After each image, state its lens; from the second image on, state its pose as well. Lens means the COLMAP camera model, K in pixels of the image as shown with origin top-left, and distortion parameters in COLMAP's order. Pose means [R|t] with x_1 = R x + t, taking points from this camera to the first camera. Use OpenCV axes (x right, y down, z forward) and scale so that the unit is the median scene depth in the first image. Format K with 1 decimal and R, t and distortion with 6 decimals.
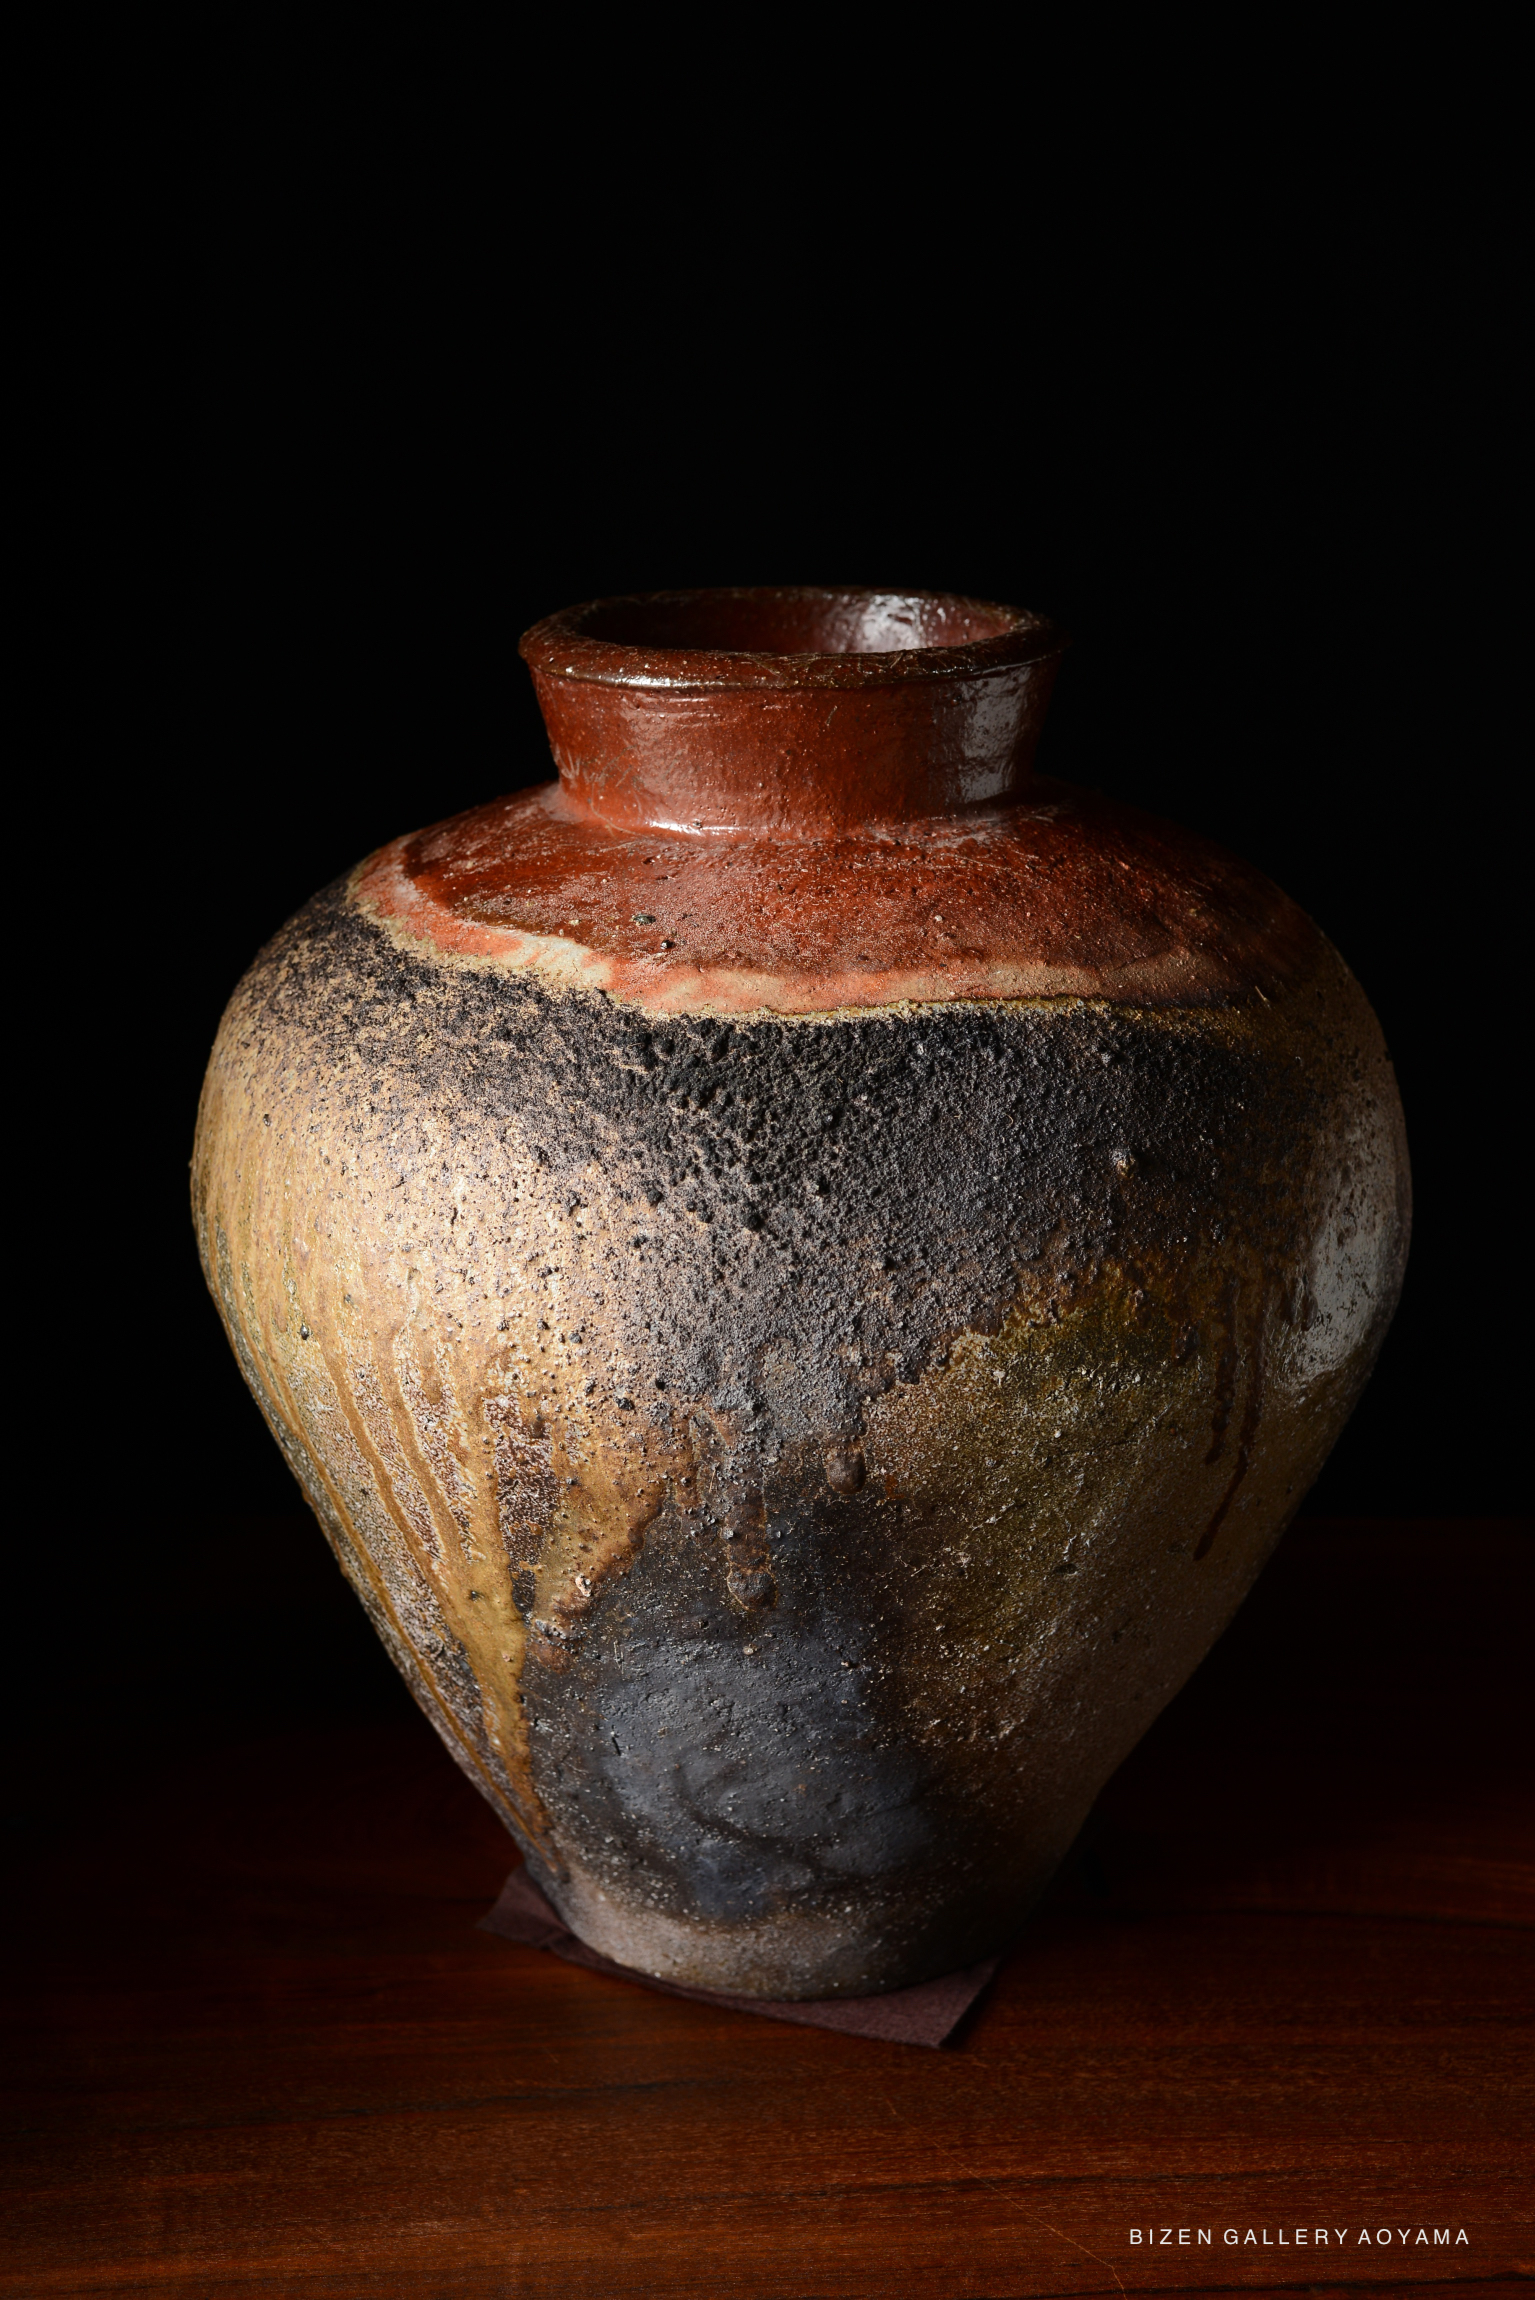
lens RADIAL K [[3421.8, 0, 767.5], [0, 3421.8, 1150.0], [0, 0, 1]] dist [-0.139662, 1.030627]
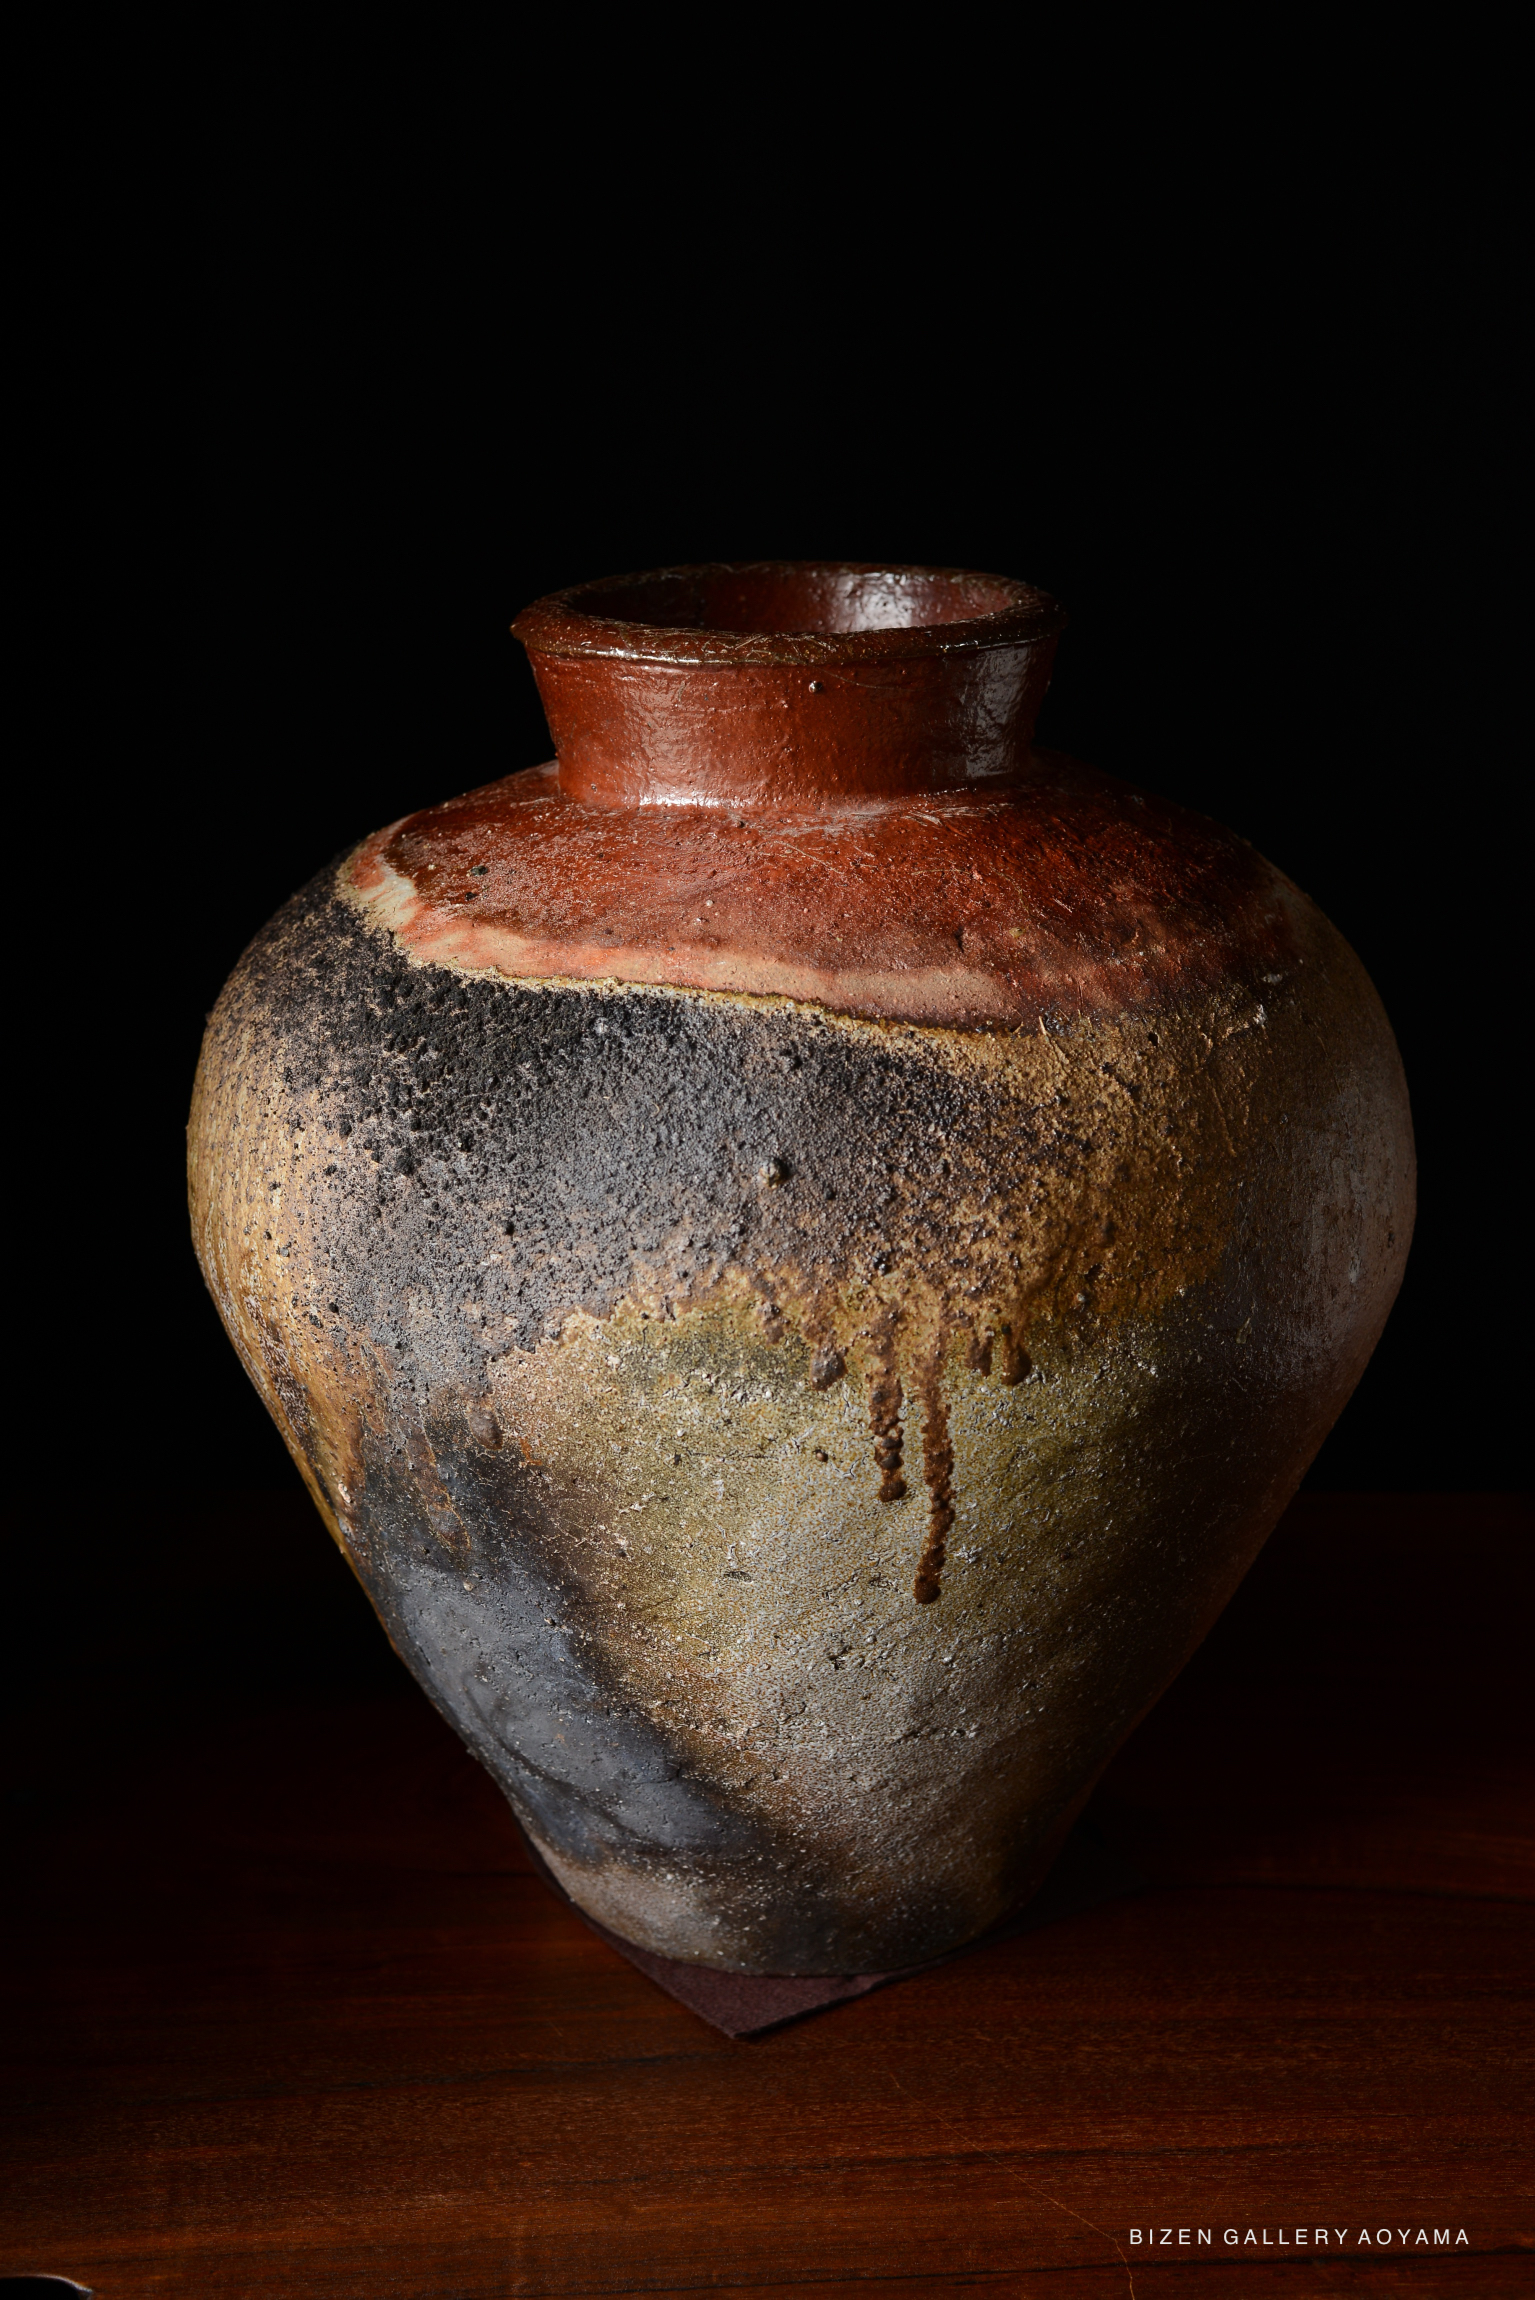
lens RADIAL K [[3421.8, 0, 767.5], [0, 3421.8, 1150.0], [0, 0, 1]] dist [-0.139662, 1.030627]
pose [[0.852231, 0.154211, -0.499922, 0.587758], [-0.147891, 0.987607, 0.052533, -0.053108], [0.501828, 0.029164, 0.864476, 0.157112]]
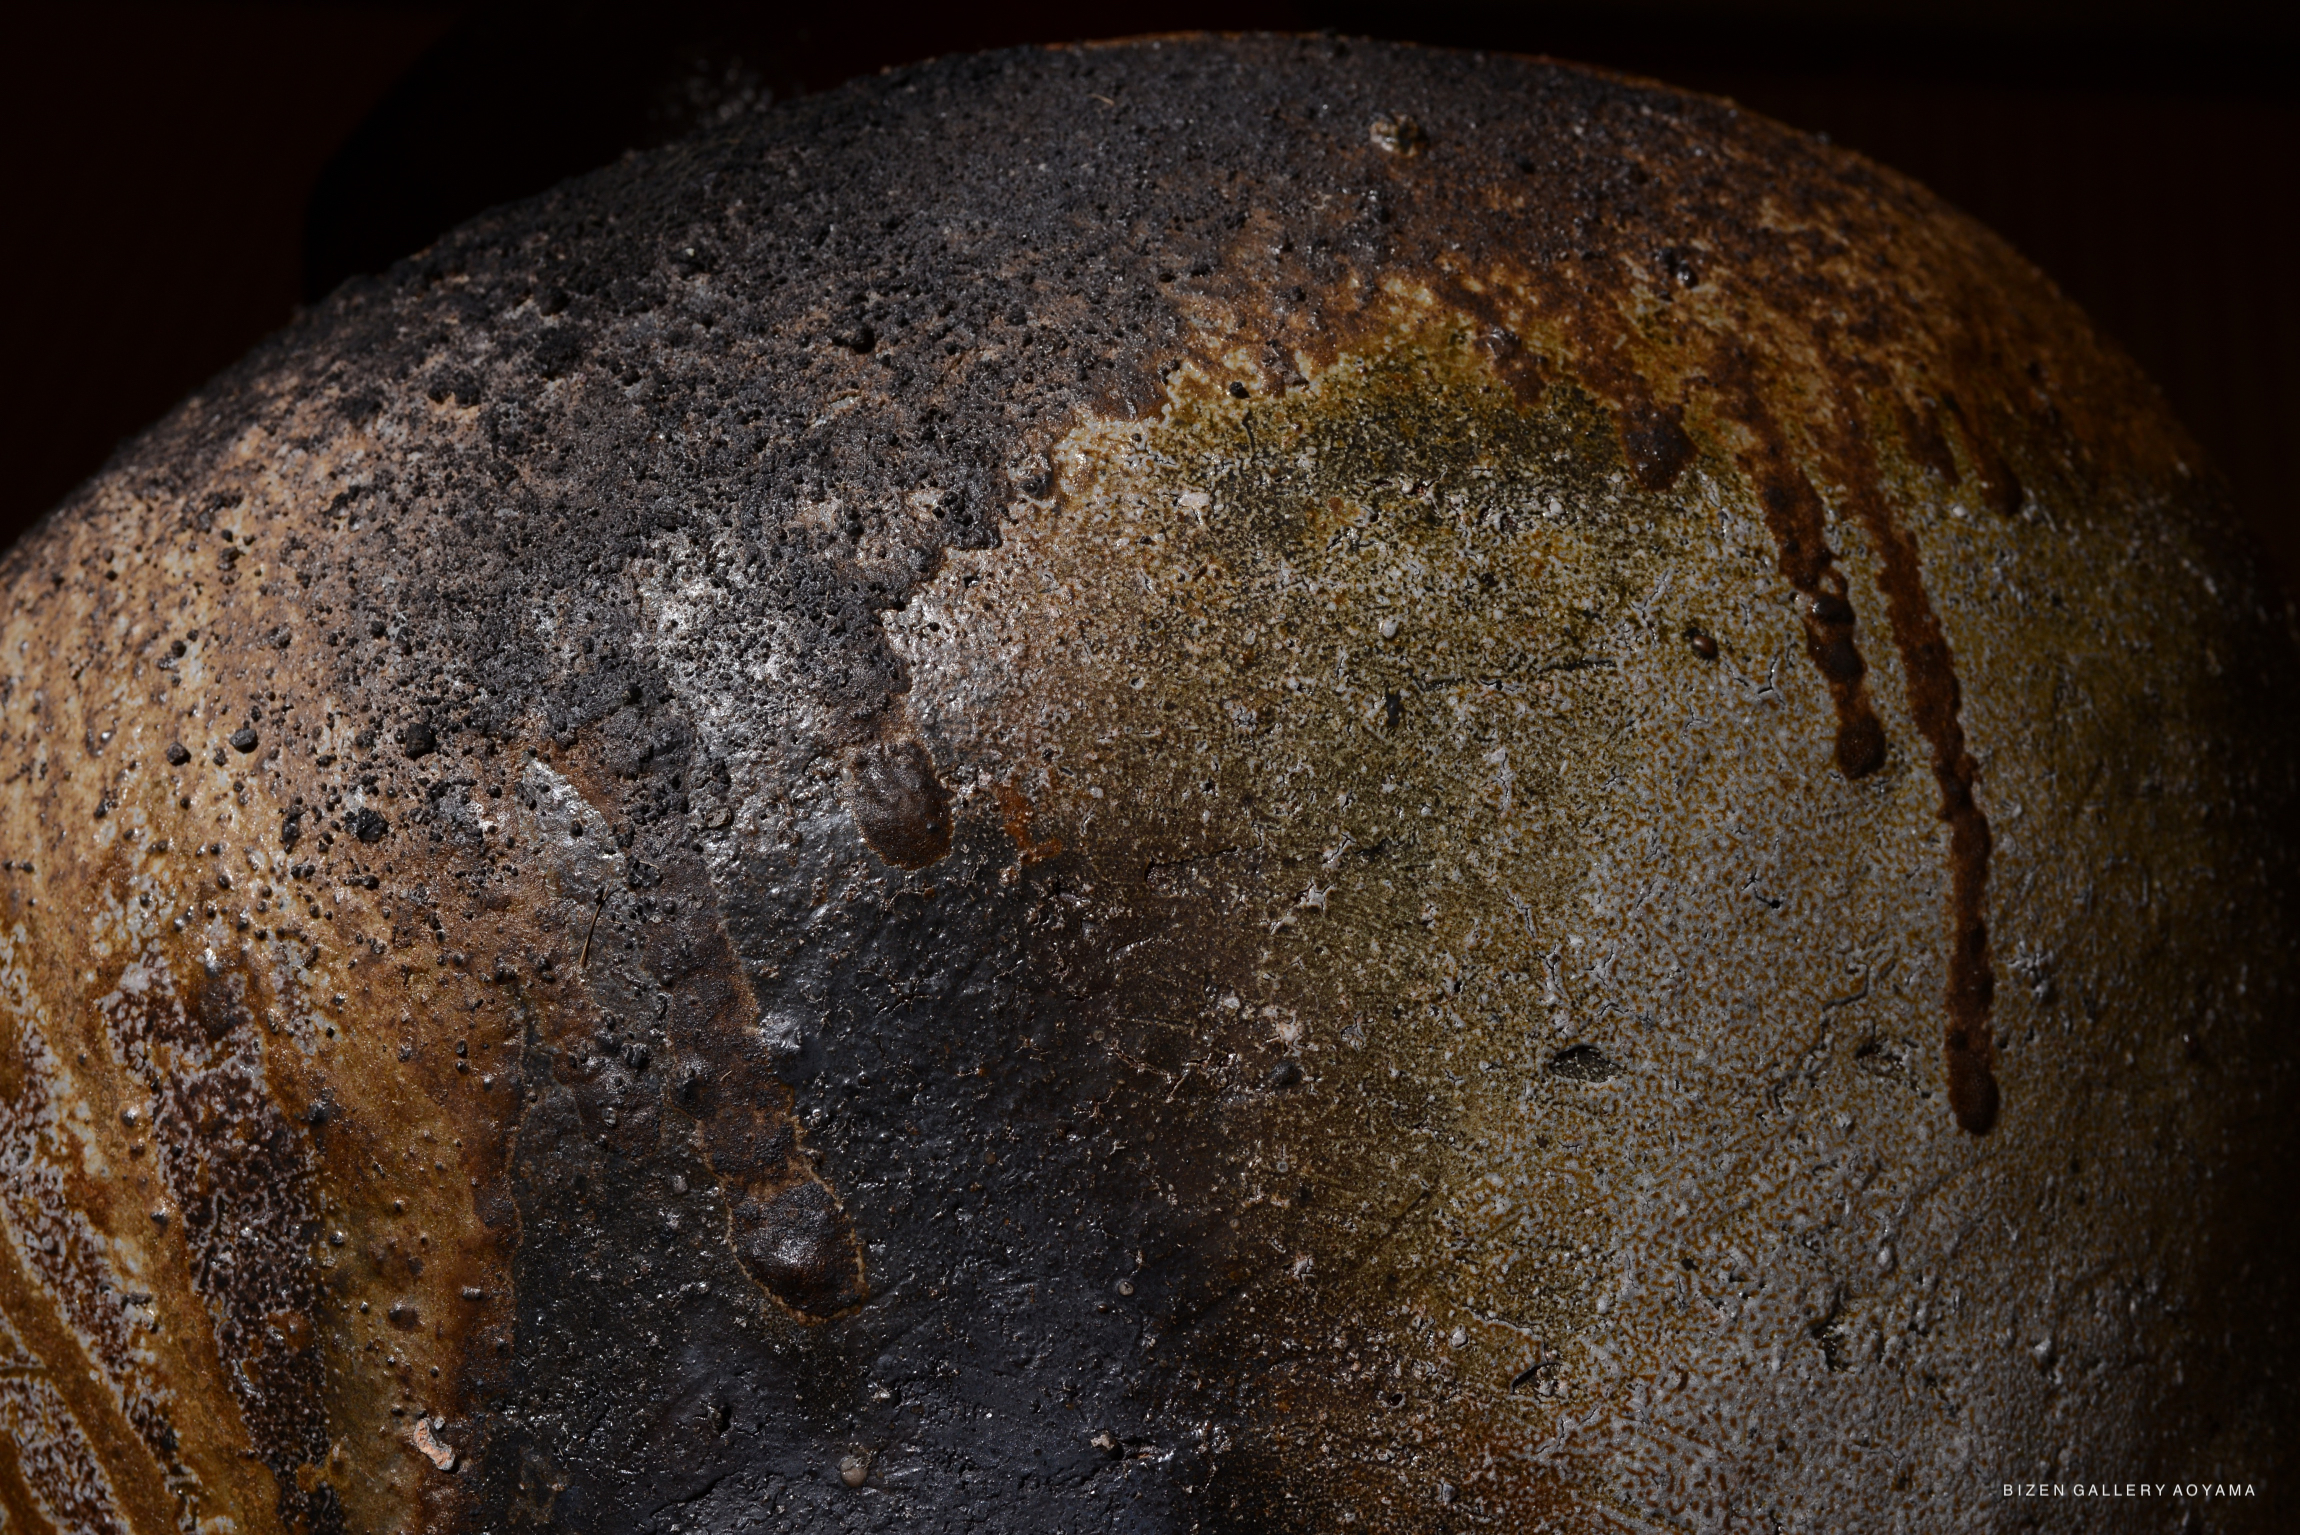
lens RADIAL K [[4768.2, 0, 1150.0], [0, 4768.2, 767.5], [0, 0, 1]] dist [0.061047, 0.405400]
pose [[0.950690, -0.302952, -0.066391, 0.090794], [0.183888, 0.722994, -0.665931, 0.475833], [0.249746, 0.620886, 0.743053, 0.573535]]
